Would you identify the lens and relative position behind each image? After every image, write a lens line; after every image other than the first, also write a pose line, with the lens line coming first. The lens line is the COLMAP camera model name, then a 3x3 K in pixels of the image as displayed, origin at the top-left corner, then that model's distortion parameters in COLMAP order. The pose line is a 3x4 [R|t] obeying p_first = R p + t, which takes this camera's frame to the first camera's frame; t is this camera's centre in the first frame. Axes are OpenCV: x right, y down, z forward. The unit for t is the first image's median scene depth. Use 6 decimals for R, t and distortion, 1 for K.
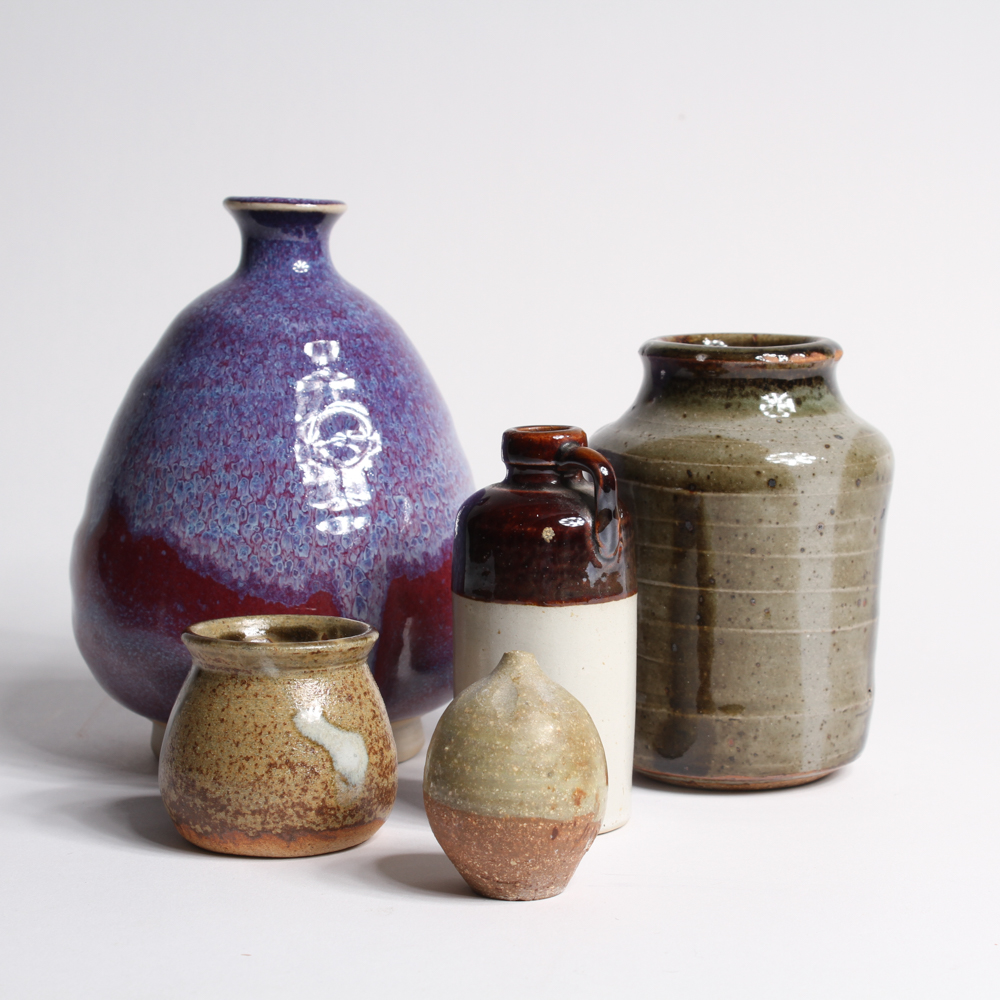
lens RADIAL K [[2892.0, 0, 499.4], [0, 2892.0, 498.1], [0, 0, 1]] dist [0.023420, 0.000000]
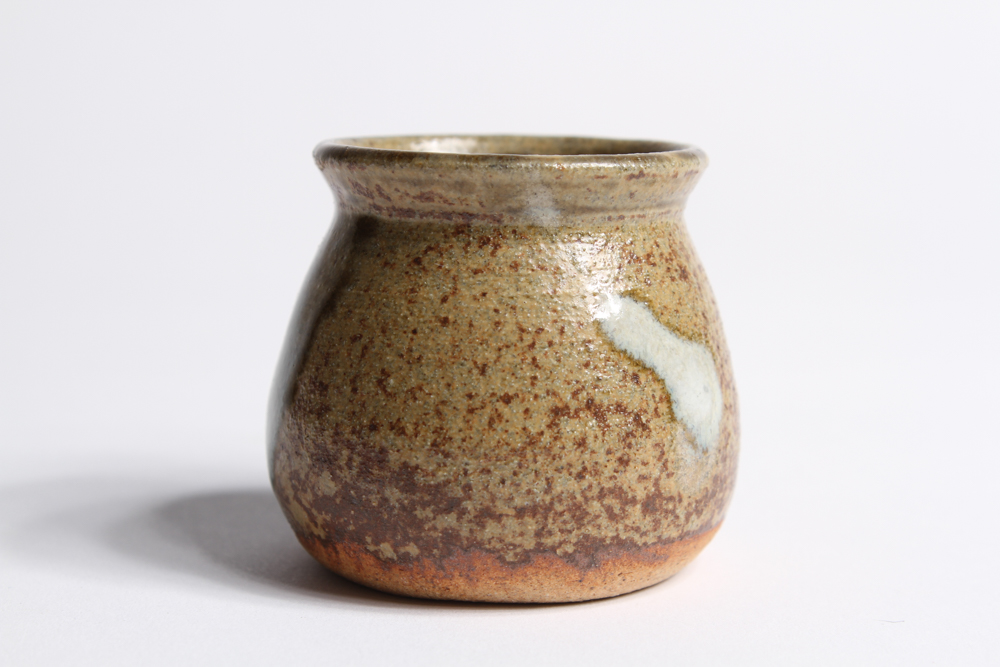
lens RADIAL K [[2505.3, 0, 500.7], [0, 2505.3, 335.3], [0, 0, 1]] dist [-0.061425, 0.000000]
pose [[0.983075, -0.022103, 0.181867, -0.160581], [0.016118, 0.999281, 0.034322, 0.064779], [-0.182495, -0.030809, 0.982724, 0.590908]]
